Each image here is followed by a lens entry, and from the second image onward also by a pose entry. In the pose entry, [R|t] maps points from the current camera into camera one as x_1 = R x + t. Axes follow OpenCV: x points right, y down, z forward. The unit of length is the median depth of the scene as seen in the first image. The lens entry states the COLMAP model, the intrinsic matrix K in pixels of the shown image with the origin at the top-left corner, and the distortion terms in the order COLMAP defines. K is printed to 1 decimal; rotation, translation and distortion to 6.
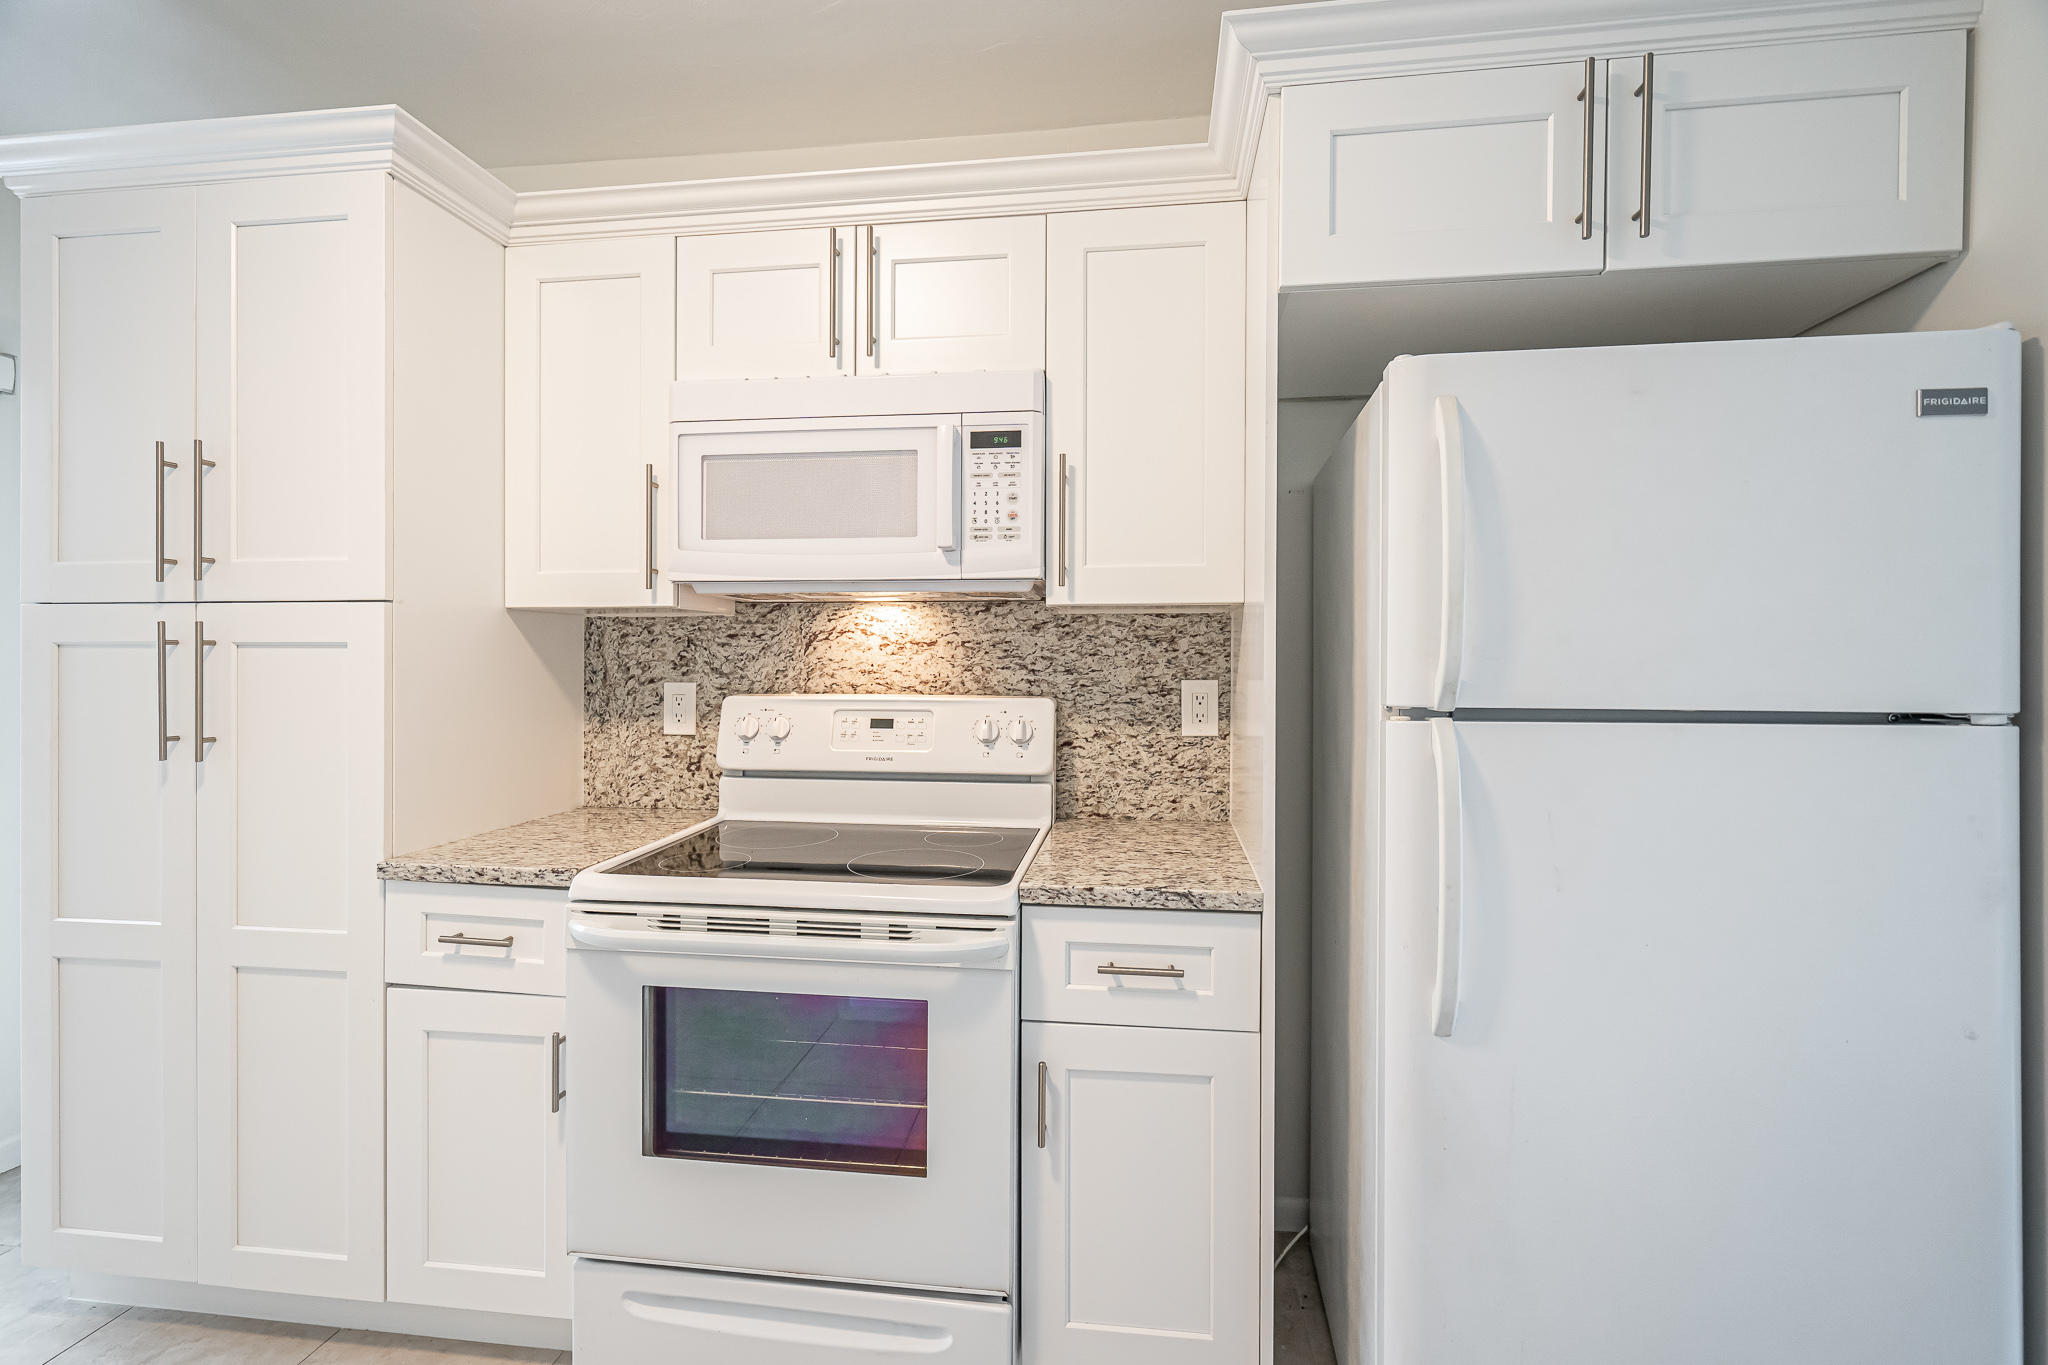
lens RADIAL K [[934.7, 0, 1030.6], [0, 934.7, 662.8], [0, 0, 1]] dist [-0.004289, 0.000507]
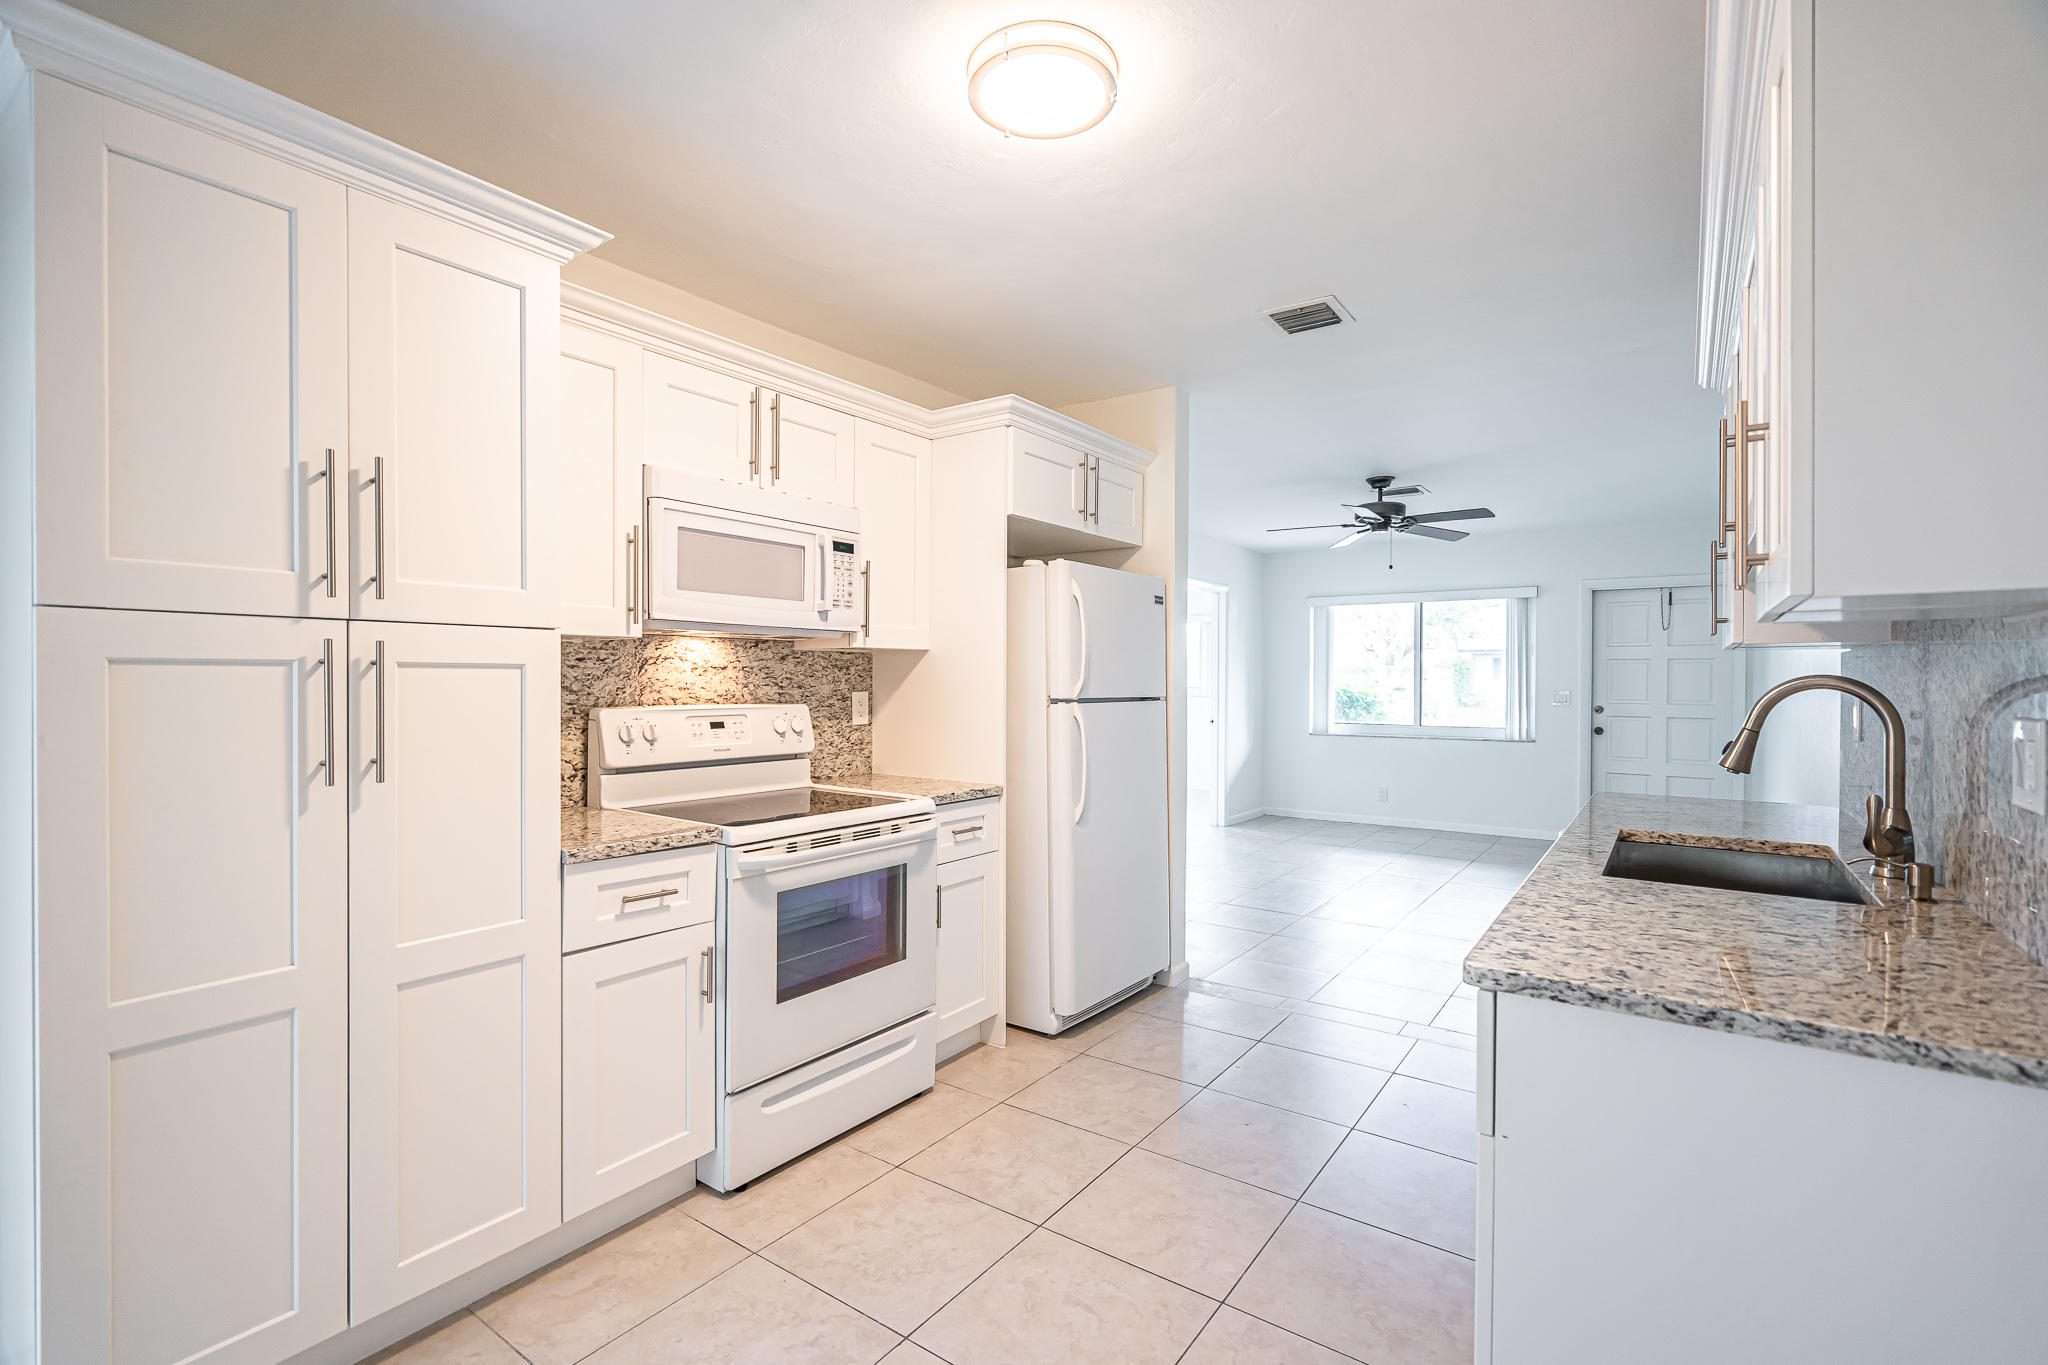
lens RADIAL K [[934.7, 0, 1035.8], [0, 934.7, 687.6], [0, 0, 1]] dist [-0.004289, 0.000507]
pose [[0.456206, -0.007145, 0.889846, -1.172795], [0.002093, 0.999974, 0.006956, 0.000109], [-0.889872, -0.001311, 0.456209, -0.055675]]
